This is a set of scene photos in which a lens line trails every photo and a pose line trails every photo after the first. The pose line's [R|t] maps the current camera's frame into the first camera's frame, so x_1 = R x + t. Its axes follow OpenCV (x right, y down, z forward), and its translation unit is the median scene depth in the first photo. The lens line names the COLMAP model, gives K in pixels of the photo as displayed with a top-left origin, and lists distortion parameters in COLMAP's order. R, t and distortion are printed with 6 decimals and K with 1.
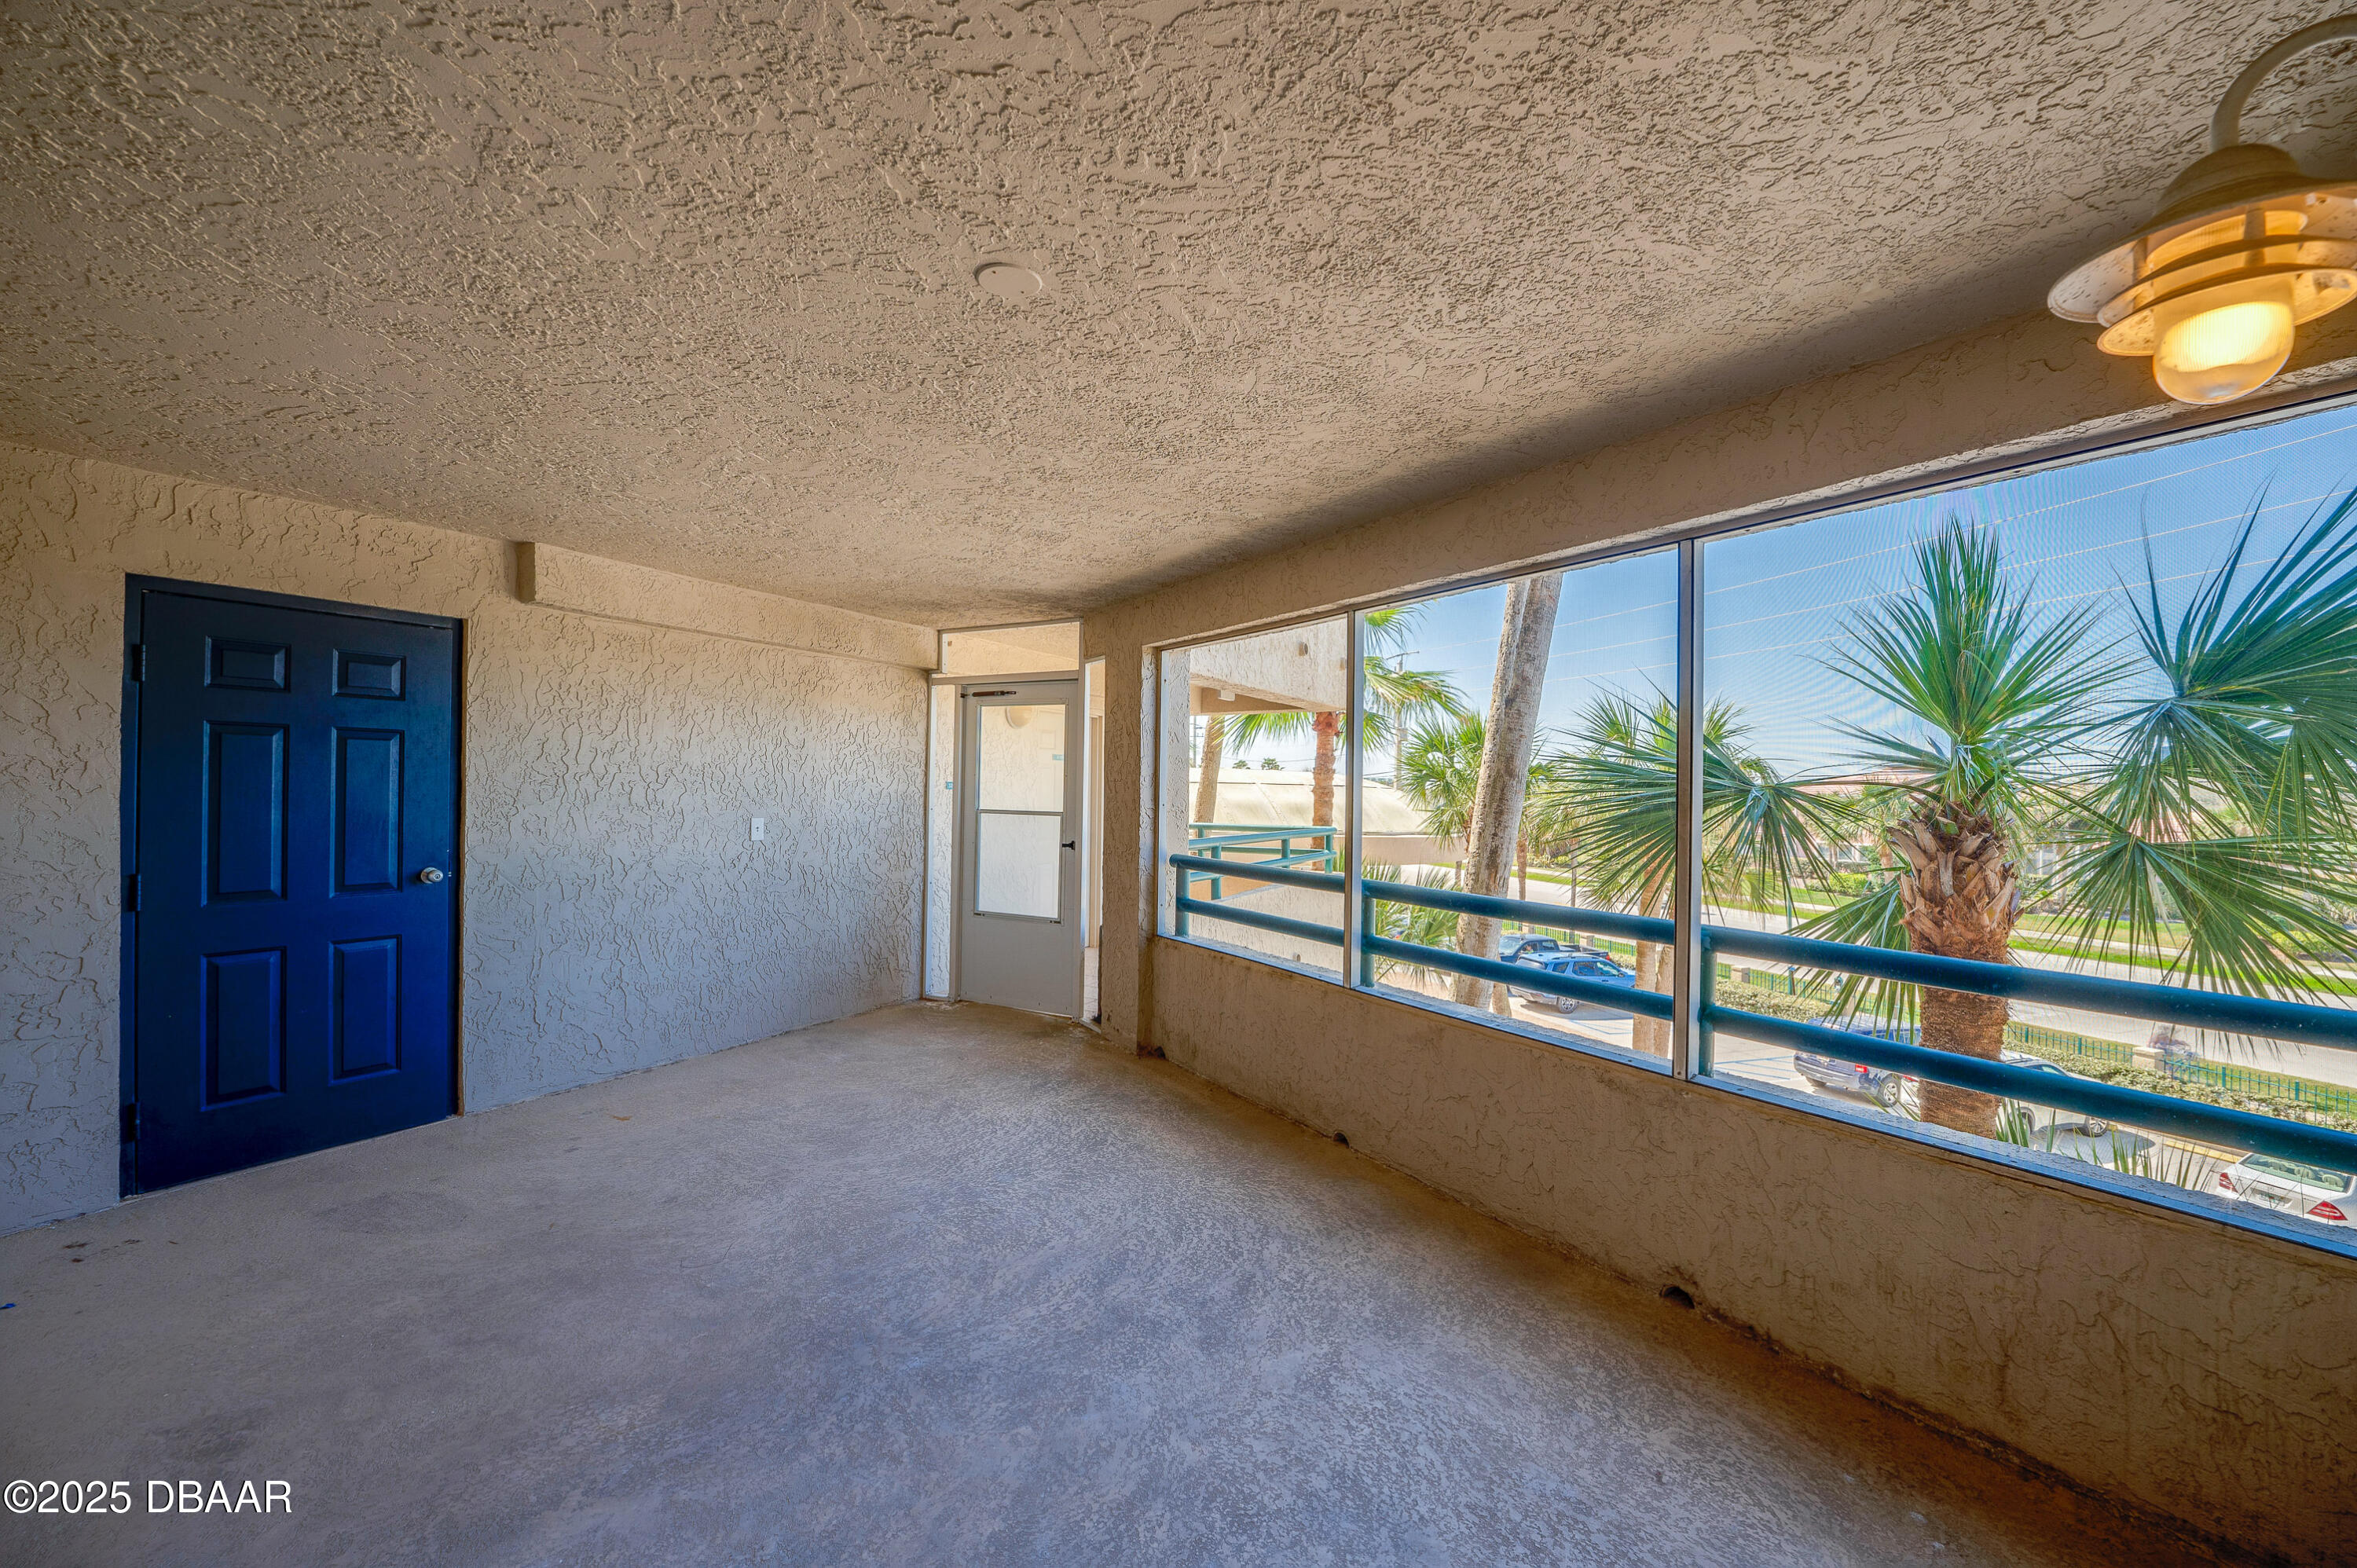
lens RADIAL K [[945.3, 0, 1183.4], [0, 945.3, 780.8], [0, 0, 1]] dist [-0.015677, -0.000329]
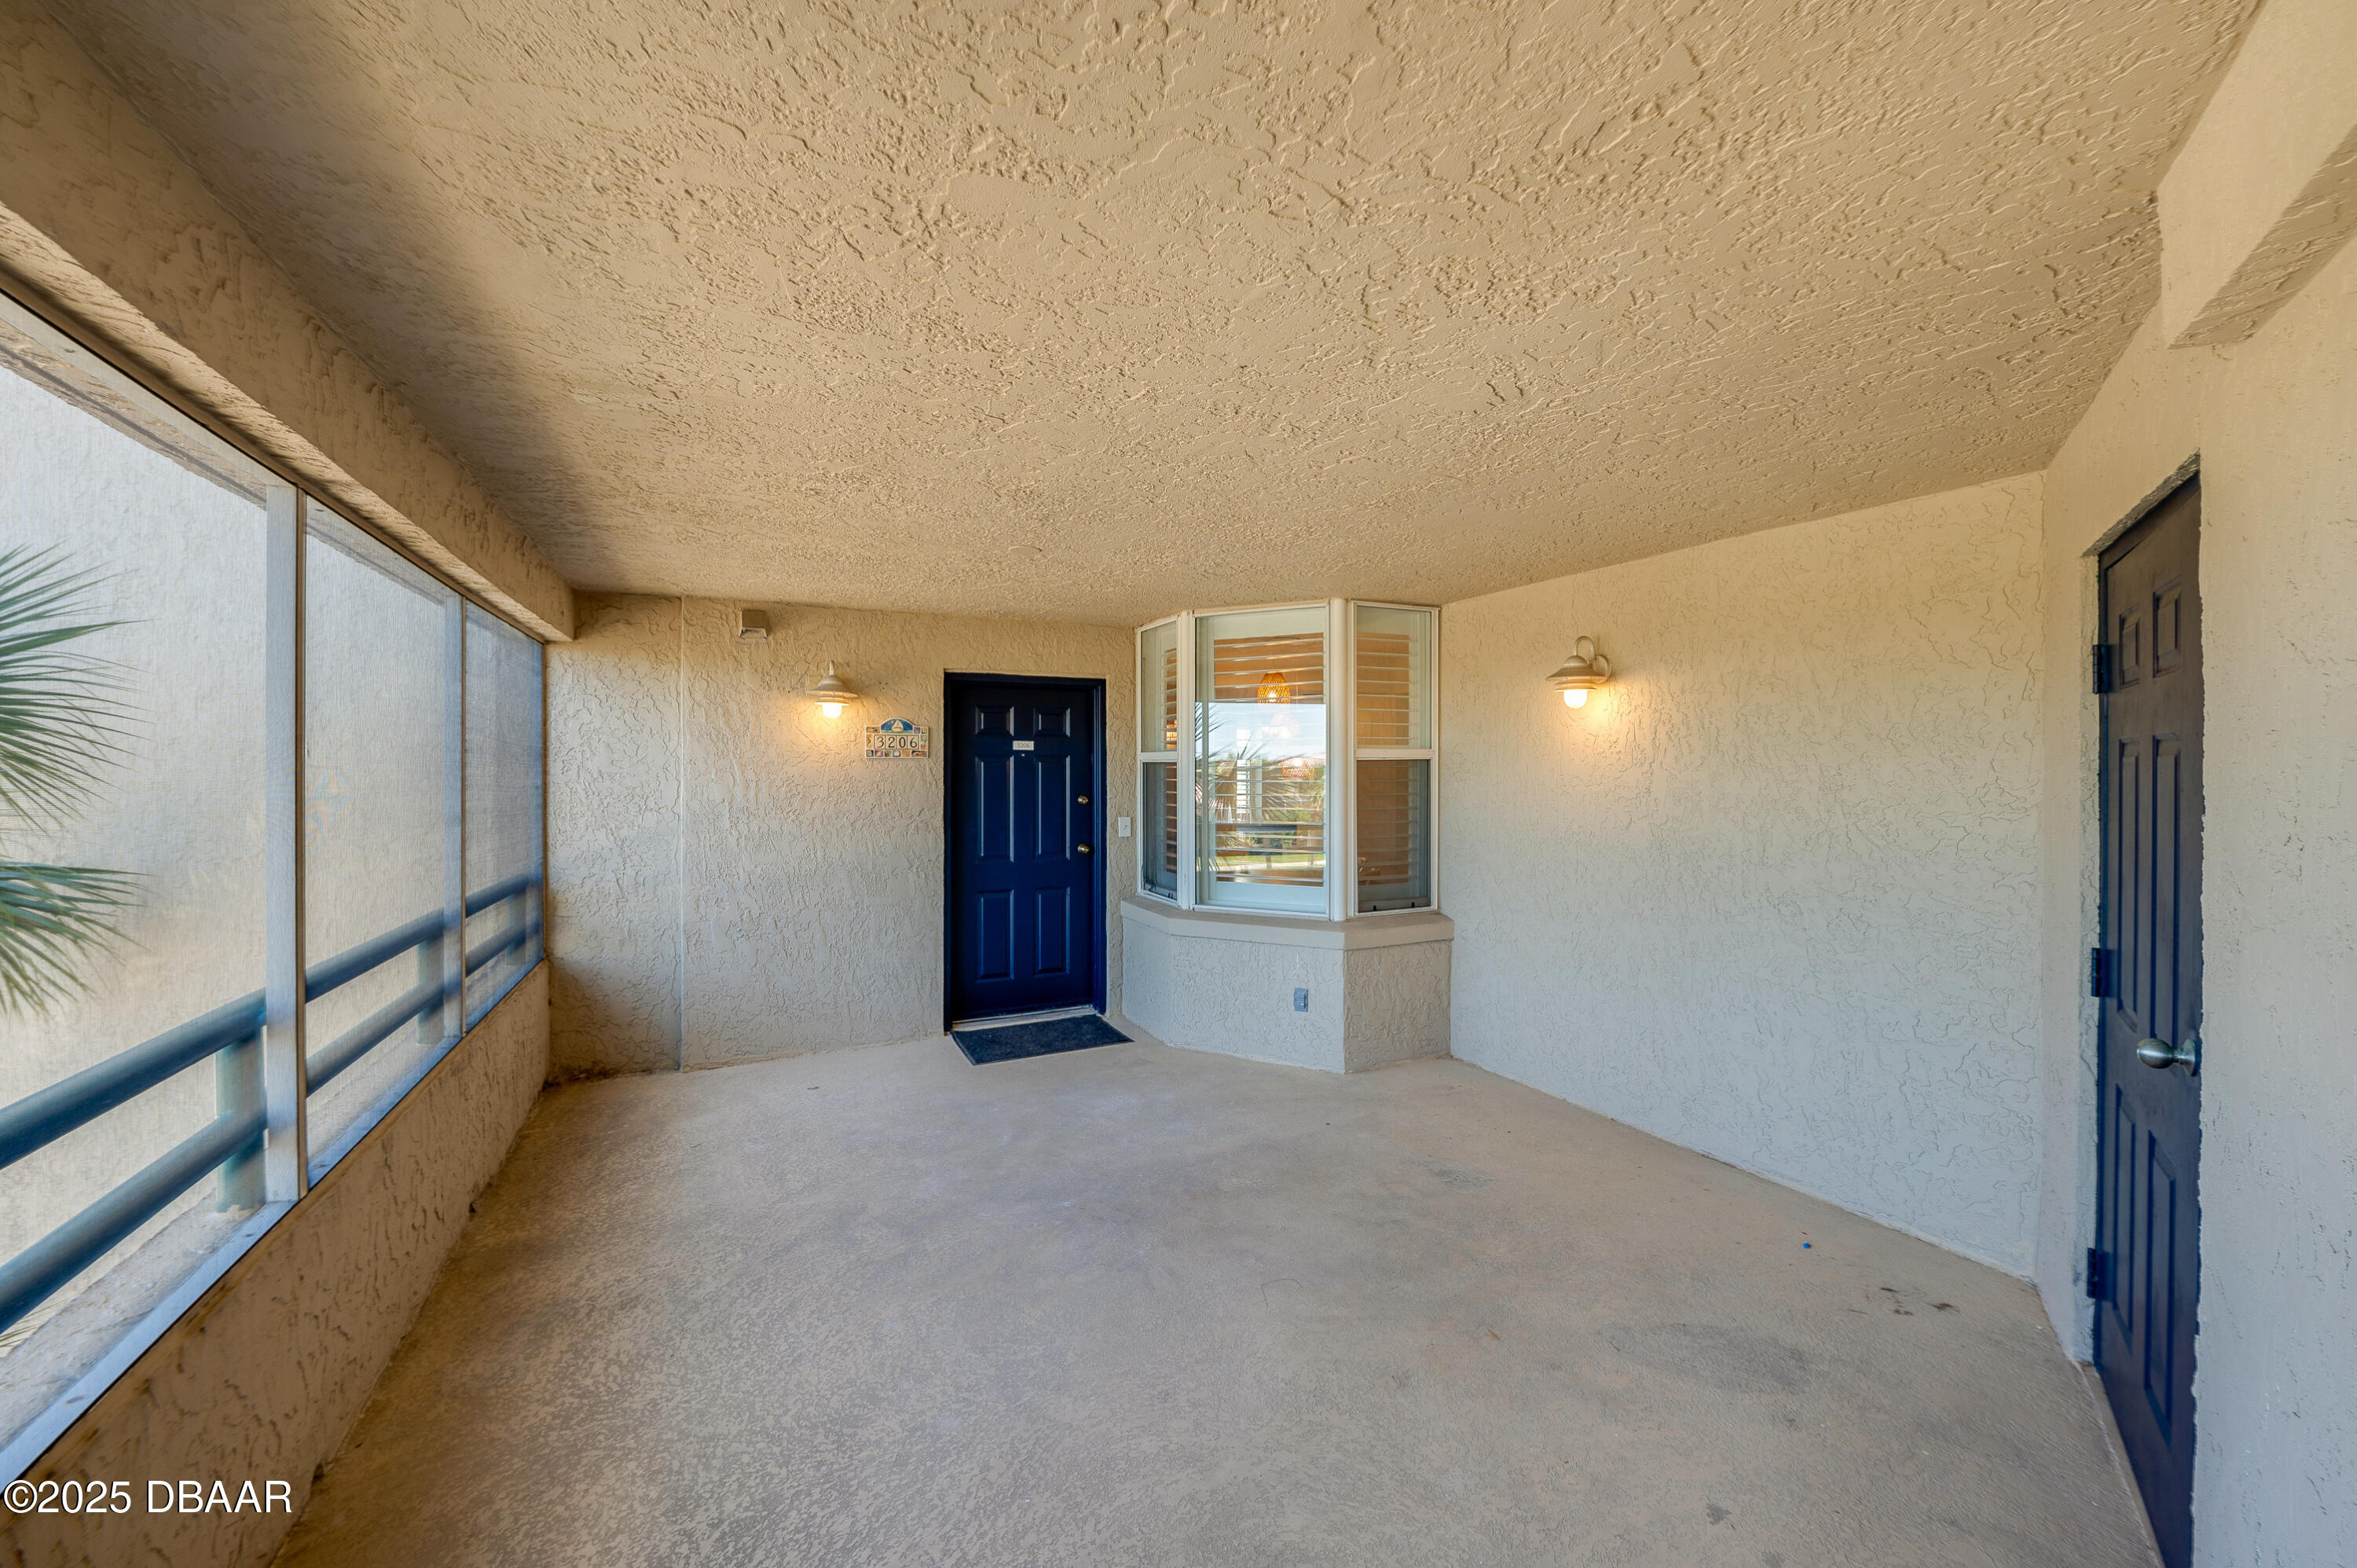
lens RADIAL K [[945.3, 0, 1183.4], [0, 945.3, 780.8], [0, 0, 1]] dist [-0.015677, -0.000329]
pose [[-0.992732, -0.011665, 0.119780, -0.470584], [-0.010722, 0.999906, 0.008518, -0.033223], [-0.119868, 0.007172, -0.992764, 1.804712]]
